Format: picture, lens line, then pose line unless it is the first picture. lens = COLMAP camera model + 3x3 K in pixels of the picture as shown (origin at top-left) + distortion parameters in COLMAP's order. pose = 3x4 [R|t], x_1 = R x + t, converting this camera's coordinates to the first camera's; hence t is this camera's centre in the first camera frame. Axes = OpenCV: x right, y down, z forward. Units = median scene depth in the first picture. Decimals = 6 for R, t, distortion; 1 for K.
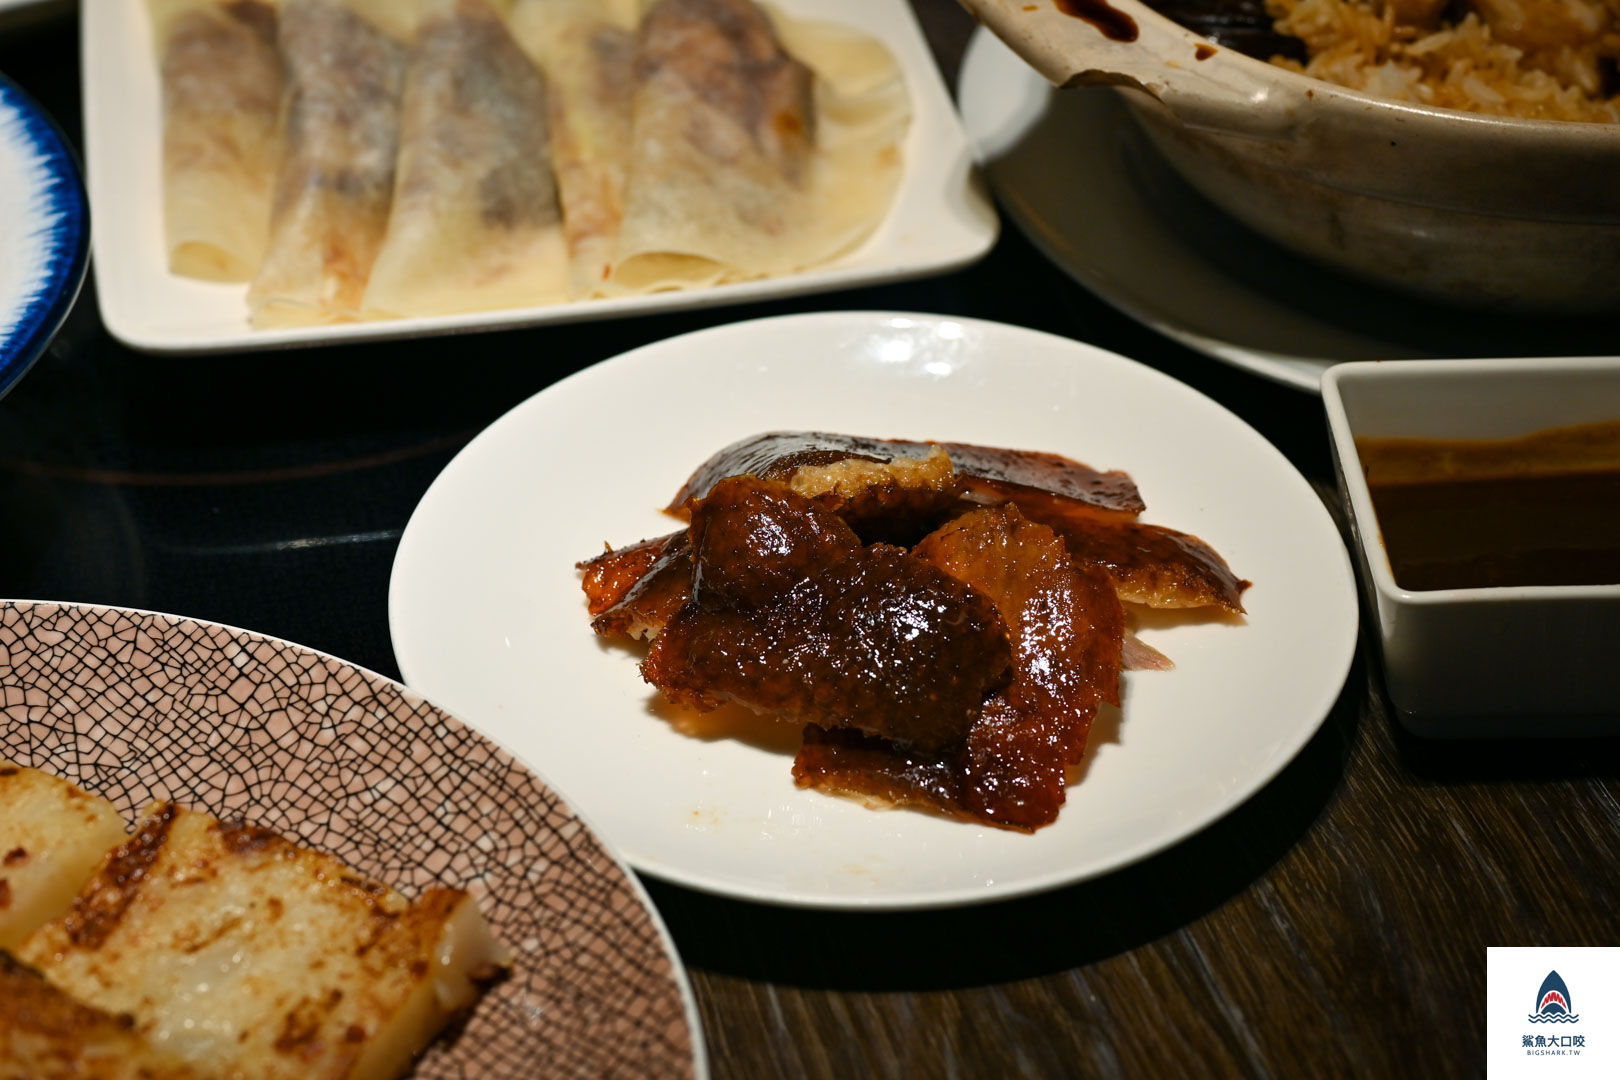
lens RADIAL K [[3526.0, 0, 814.2], [0, 3526.0, 537.8], [0, 0, 1]] dist [0.008560, 0.000000]
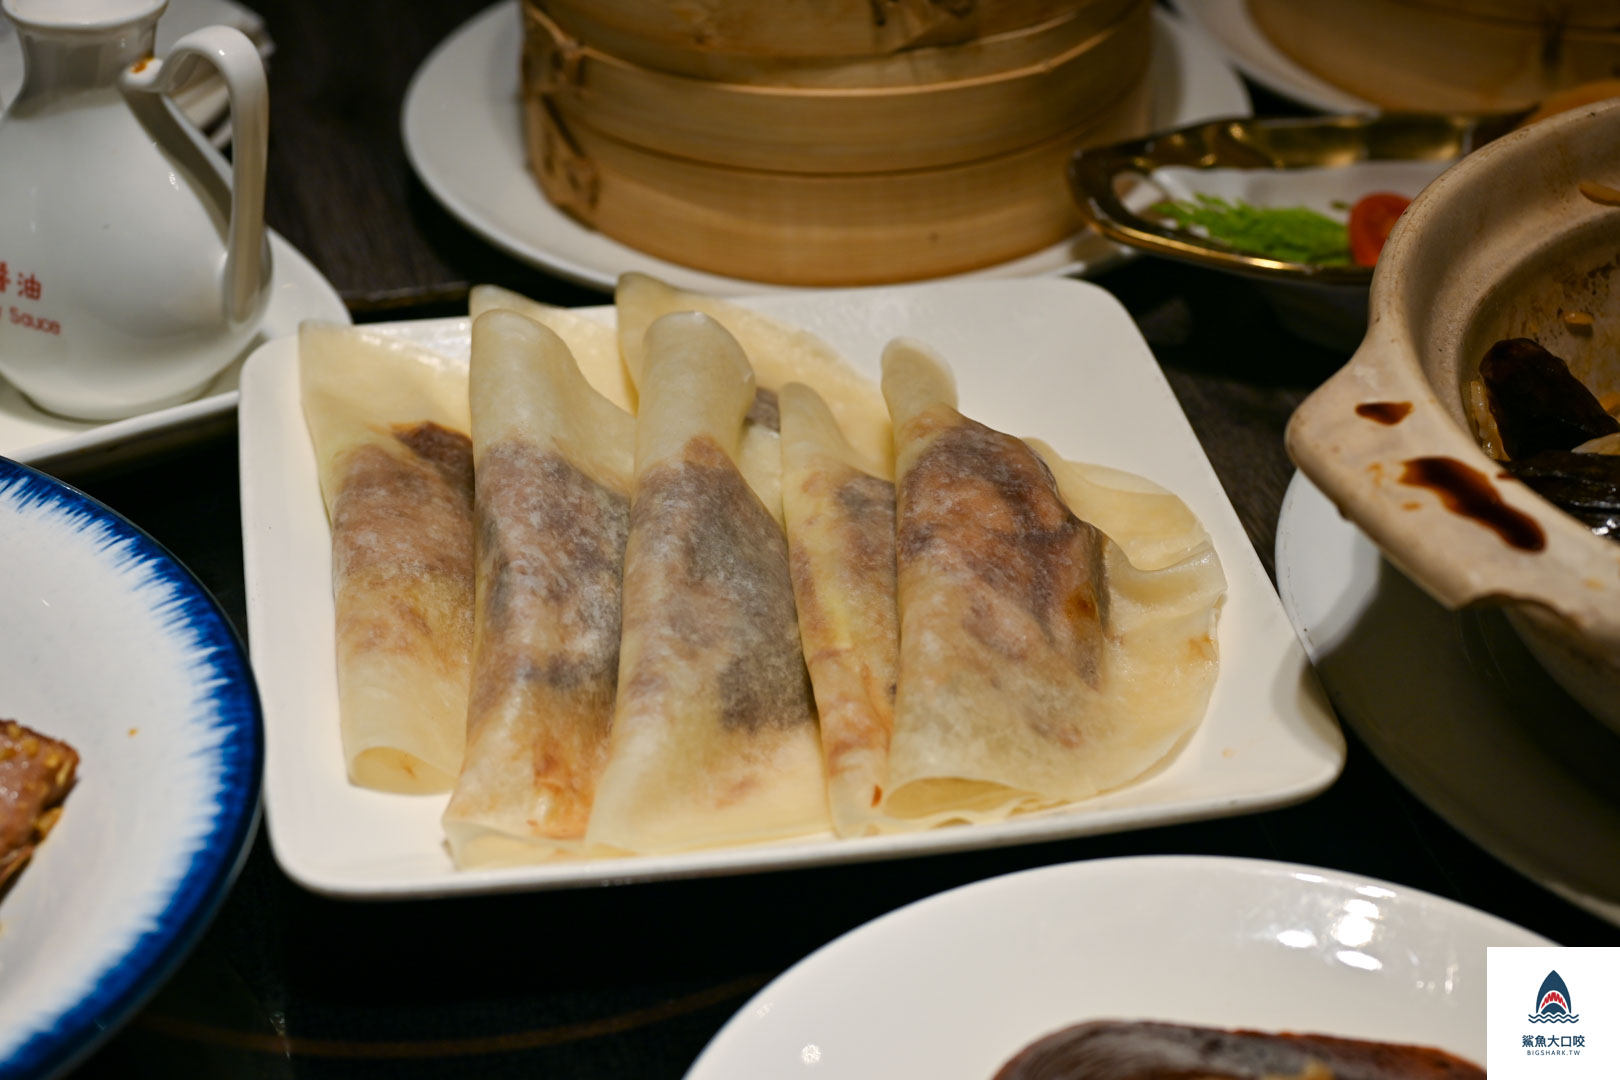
lens RADIAL K [[3526.0, 0, 806.1], [0, 3526.0, 541.4], [0, 0, 1]] dist [0.008560, 0.000000]
pose [[0.999795, 0.018565, -0.008086, -0.068229], [-0.019029, 0.997918, -0.061618, -0.081895], [0.006926, 0.061760, 0.998067, 0.162589]]
